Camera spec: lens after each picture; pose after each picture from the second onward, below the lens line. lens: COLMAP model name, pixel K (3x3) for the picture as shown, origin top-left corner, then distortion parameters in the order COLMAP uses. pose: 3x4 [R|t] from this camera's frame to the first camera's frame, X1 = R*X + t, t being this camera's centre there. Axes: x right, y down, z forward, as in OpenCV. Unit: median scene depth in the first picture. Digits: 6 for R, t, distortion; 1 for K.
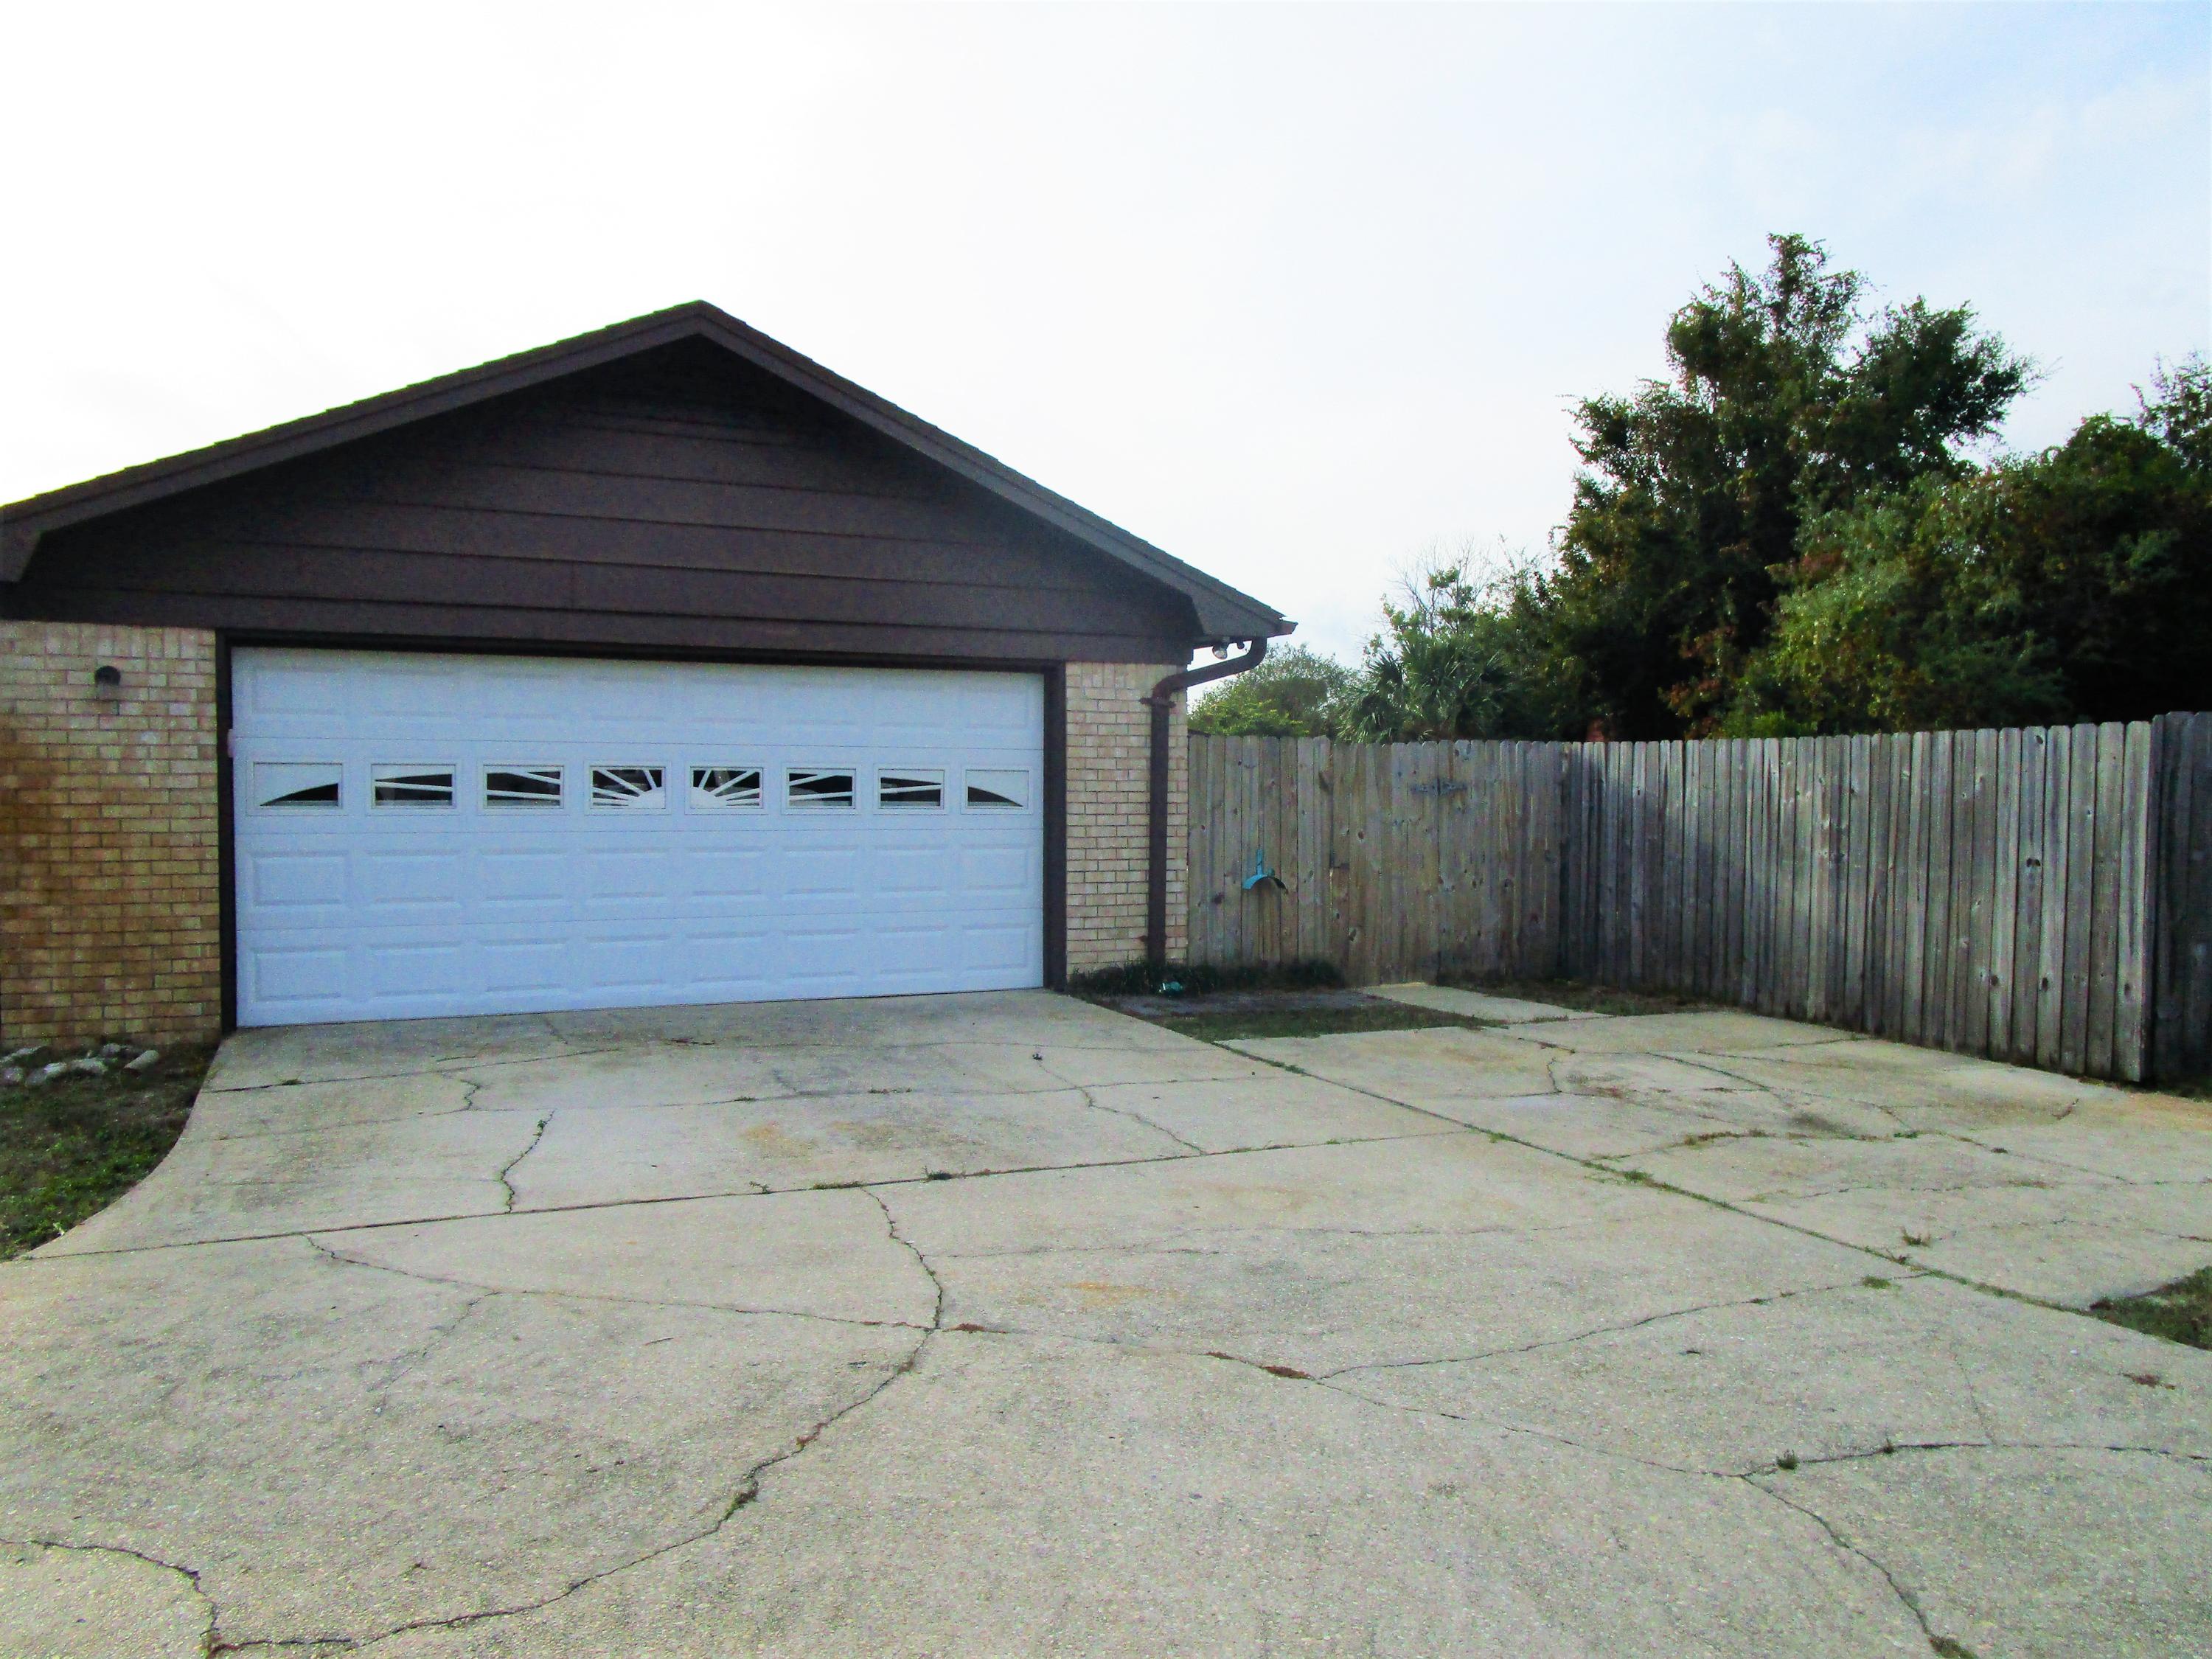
lens RADIAL K [[1603.6, 0, 1109.3], [0, 1603.6, 833.8], [0, 0, 1]] dist [-0.014479, 0.005072]
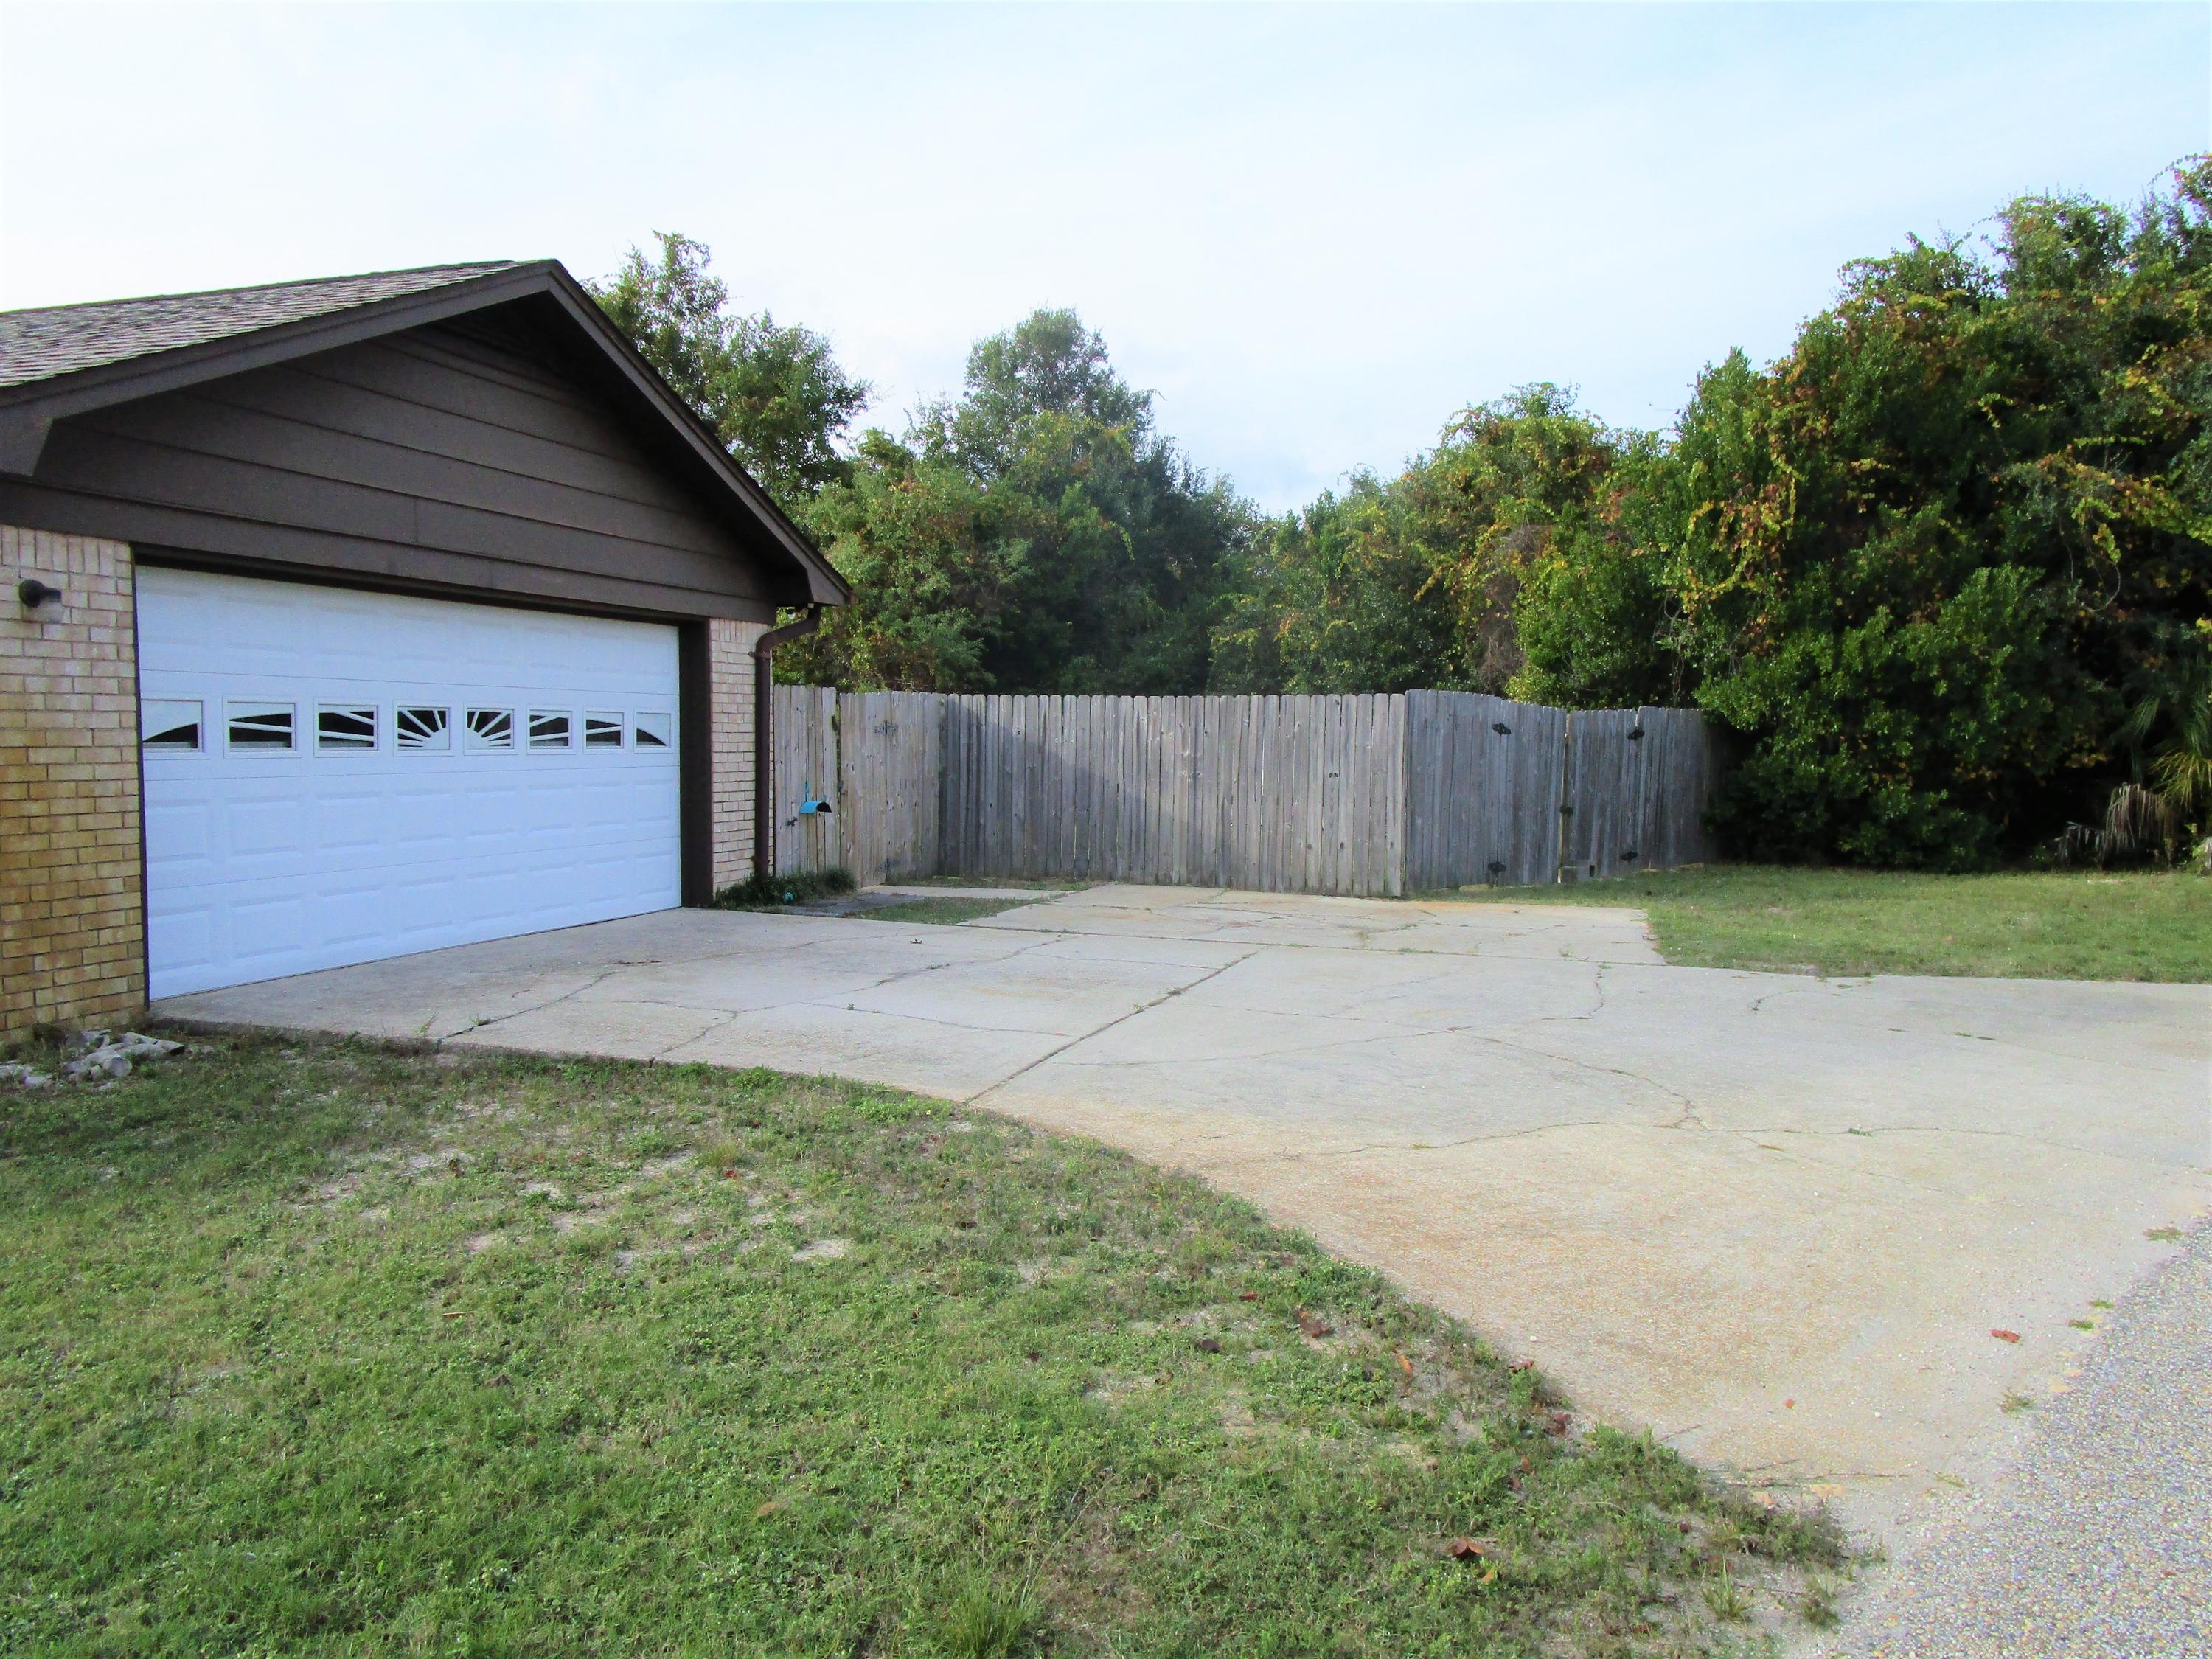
lens RADIAL K [[1603.6, 0, 1106.3], [0, 1603.6, 848.7], [0, 0, 1]] dist [-0.014479, 0.005072]
pose [[0.677547, -0.052238, 0.733622, -0.769883], [0.016742, 0.998311, 0.055623, -0.002522], [-0.735289, -0.025405, 0.677277, 0.024785]]
